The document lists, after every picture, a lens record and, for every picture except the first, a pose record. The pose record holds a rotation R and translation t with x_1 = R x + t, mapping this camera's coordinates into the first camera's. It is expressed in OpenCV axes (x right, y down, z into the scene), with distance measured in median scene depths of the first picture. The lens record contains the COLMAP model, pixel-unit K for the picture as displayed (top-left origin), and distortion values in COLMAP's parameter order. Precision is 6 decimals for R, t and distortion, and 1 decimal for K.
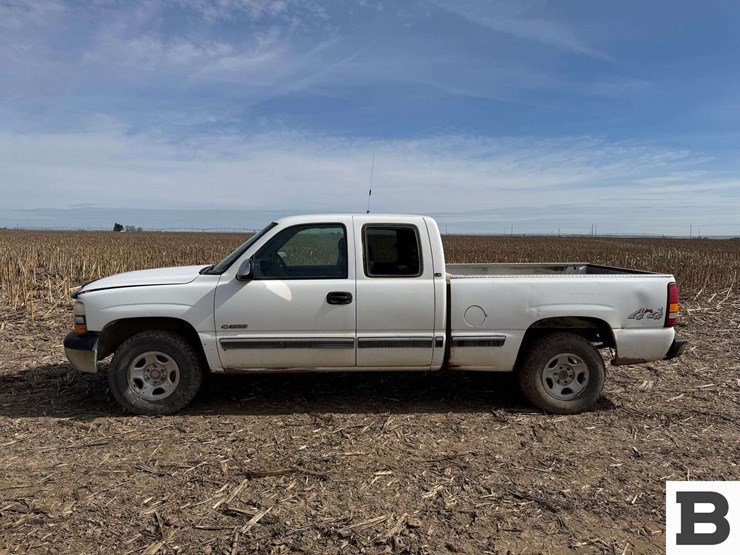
lens RADIAL K [[544.2, 0, 361.3], [0, 544.2, 279.3], [0, 0, 1]] dist [0.003196, -0.009148]
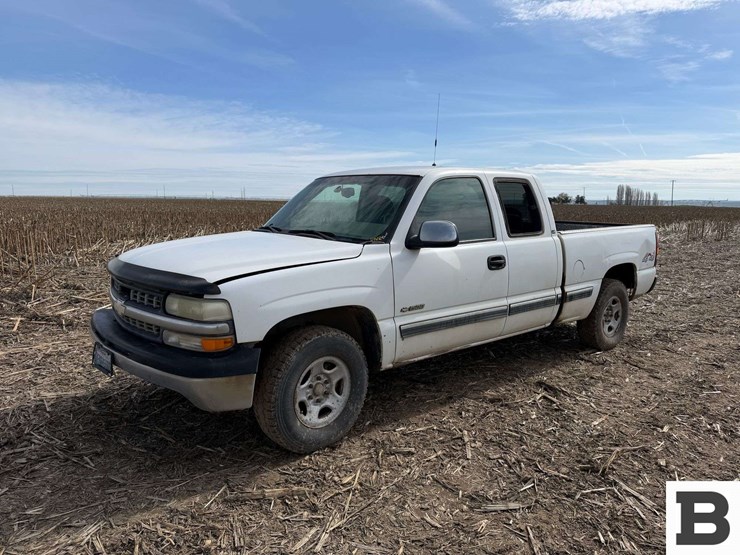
lens RADIAL K [[531.8, 0, 374.7], [0, 531.8, 278.8], [0, 0, 1]] dist [0.009218, -0.027484]
pose [[0.782760, -0.087329, 0.616165, -0.720028], [0.043768, 0.995379, 0.085473, -0.021851], [-0.620782, -0.039937, 0.782965, 0.419900]]
